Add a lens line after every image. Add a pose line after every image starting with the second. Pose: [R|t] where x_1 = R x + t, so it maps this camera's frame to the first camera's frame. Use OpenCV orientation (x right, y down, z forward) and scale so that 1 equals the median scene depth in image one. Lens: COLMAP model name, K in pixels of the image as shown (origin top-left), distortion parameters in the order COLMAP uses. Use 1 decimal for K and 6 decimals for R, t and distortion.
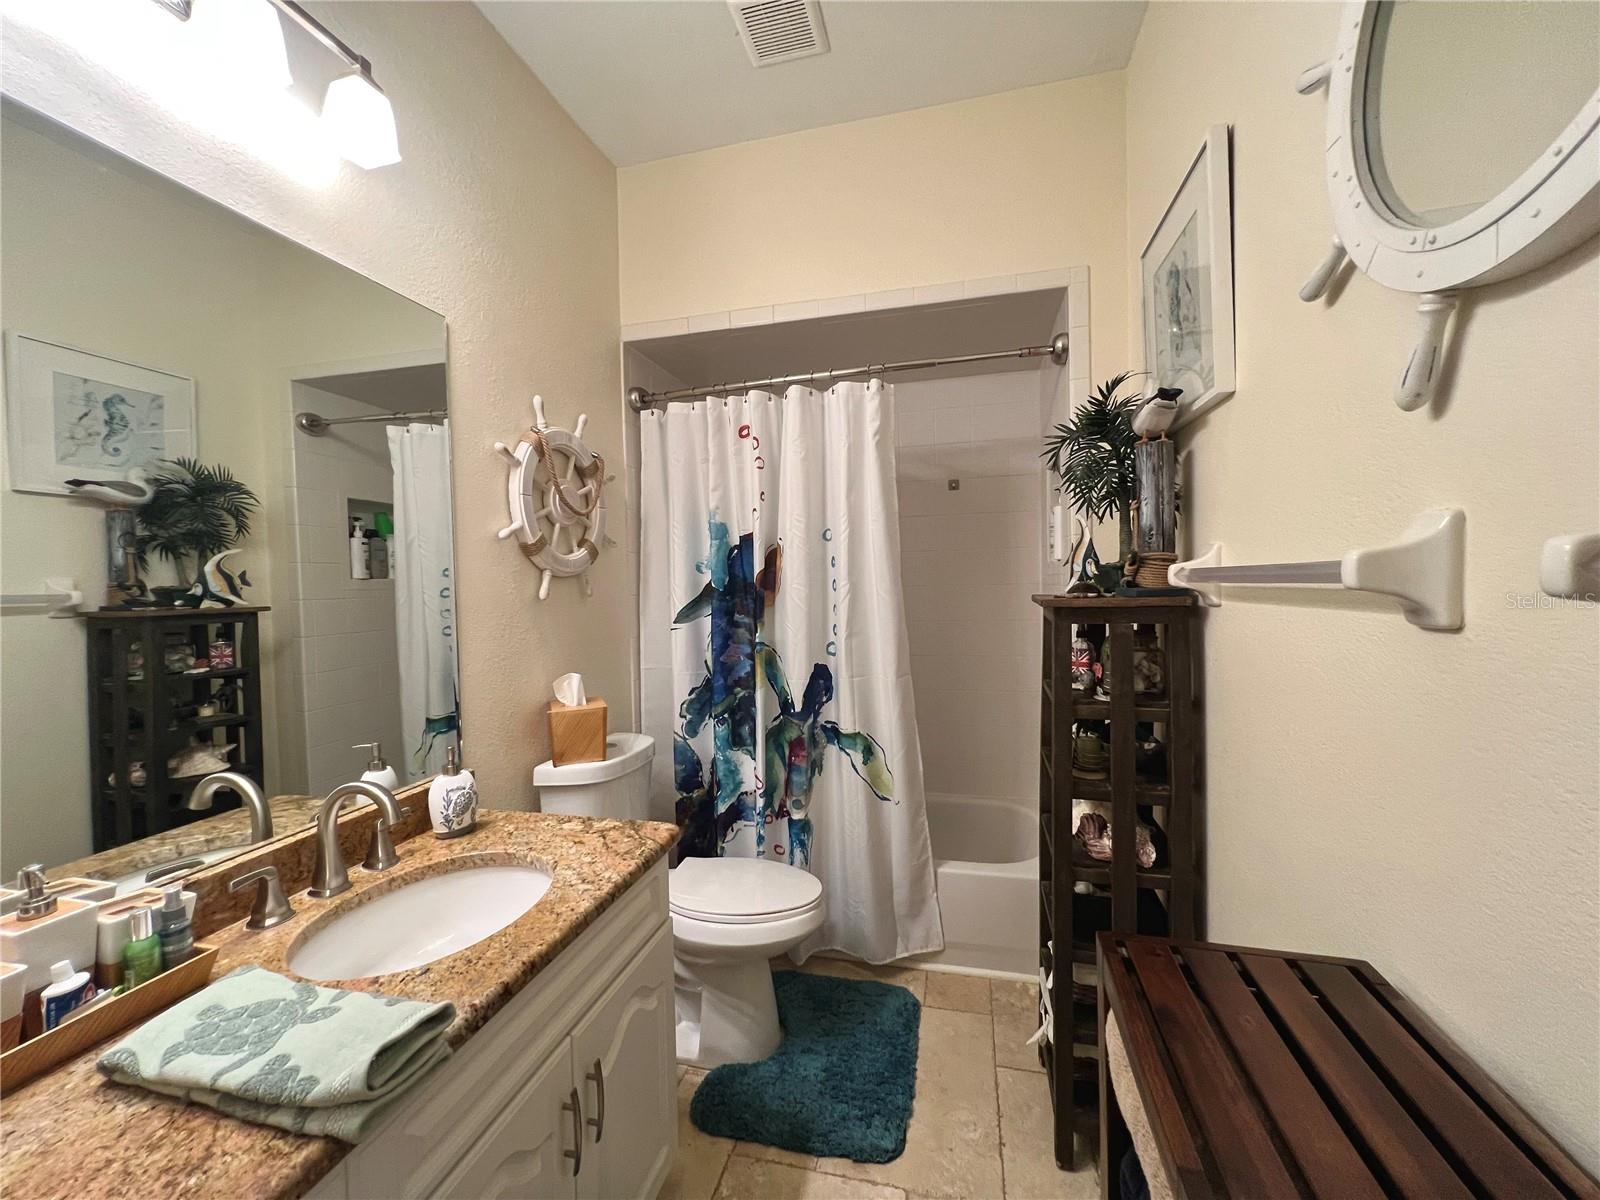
lens RADIAL K [[645.6, 0, 801.9], [0, 645.6, 595.8], [0, 0, 1]] dist [-0.001666, -0.000215]
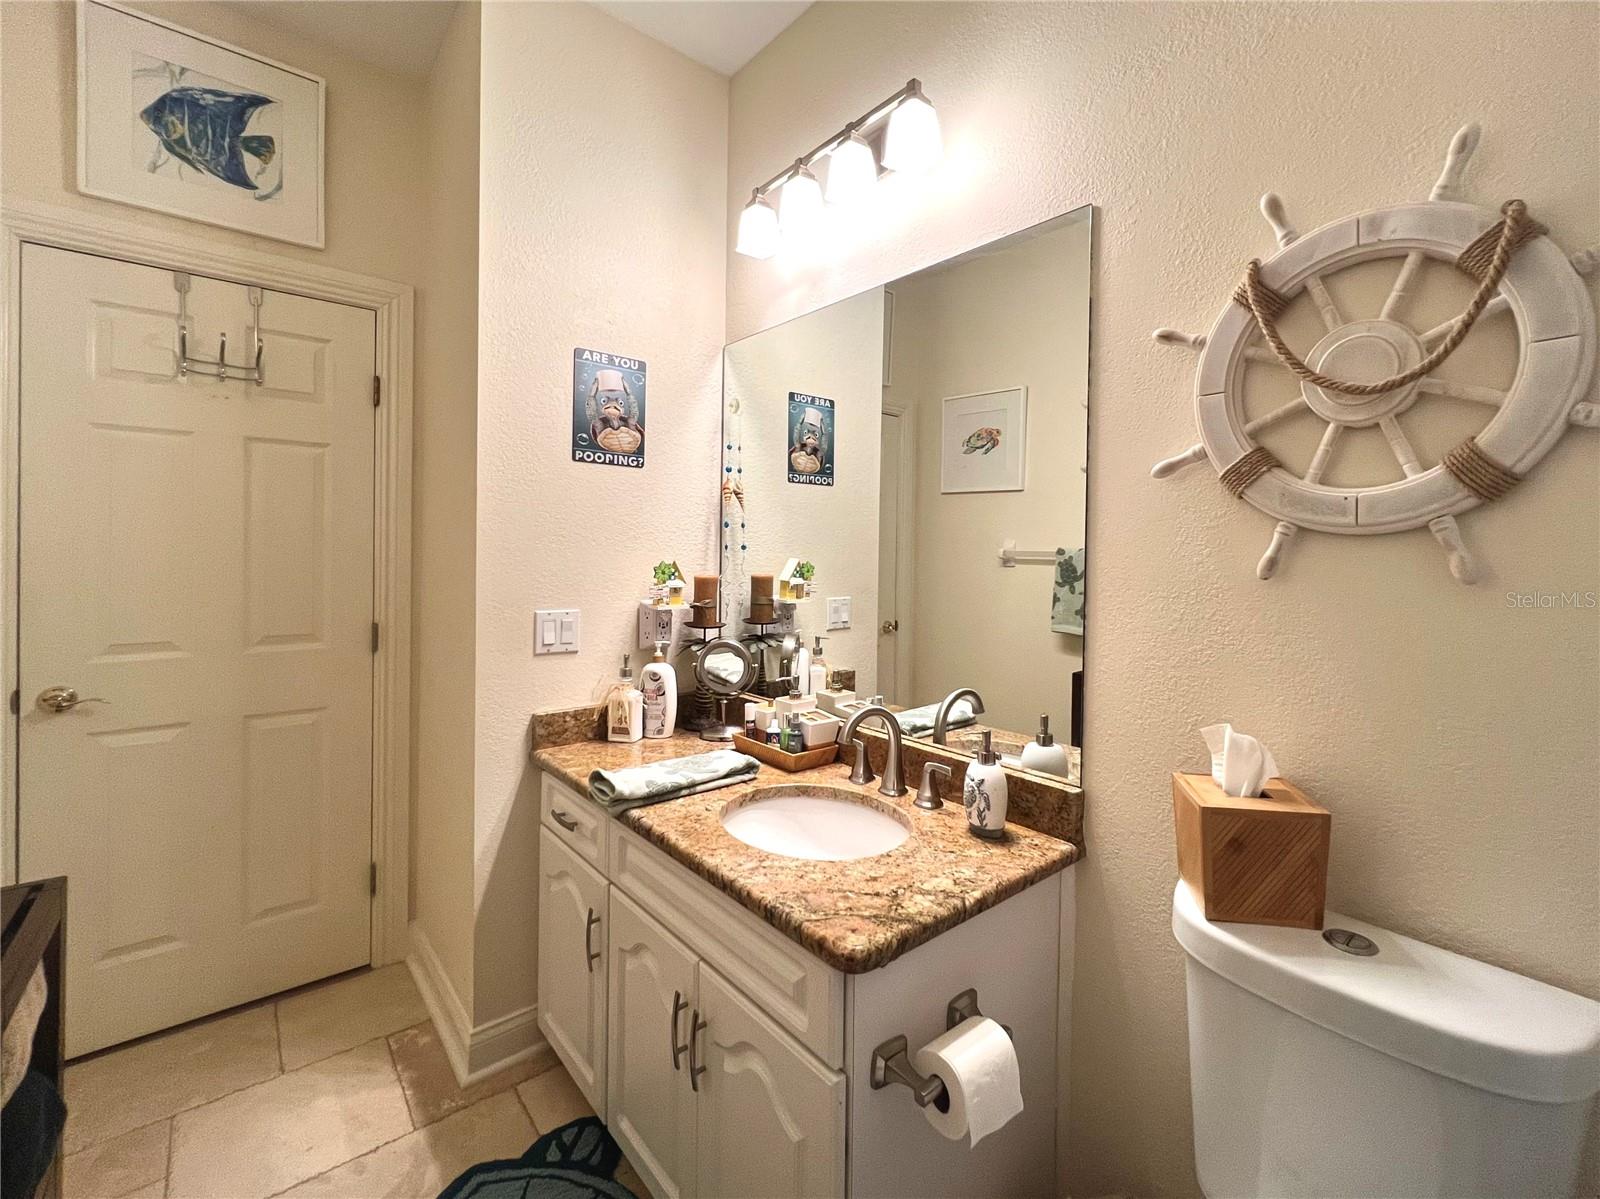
lens RADIAL K [[697.0, 0, 846.7], [0, 697.0, 550.0], [0, 0, 1]] dist [-0.000113, -0.000013]
pose [[-0.562354, 0.016777, -0.826726, 0.353765], [-0.015614, 0.999400, 0.030902, -0.039320], [0.826749, 0.030287, -0.561755, 1.406613]]
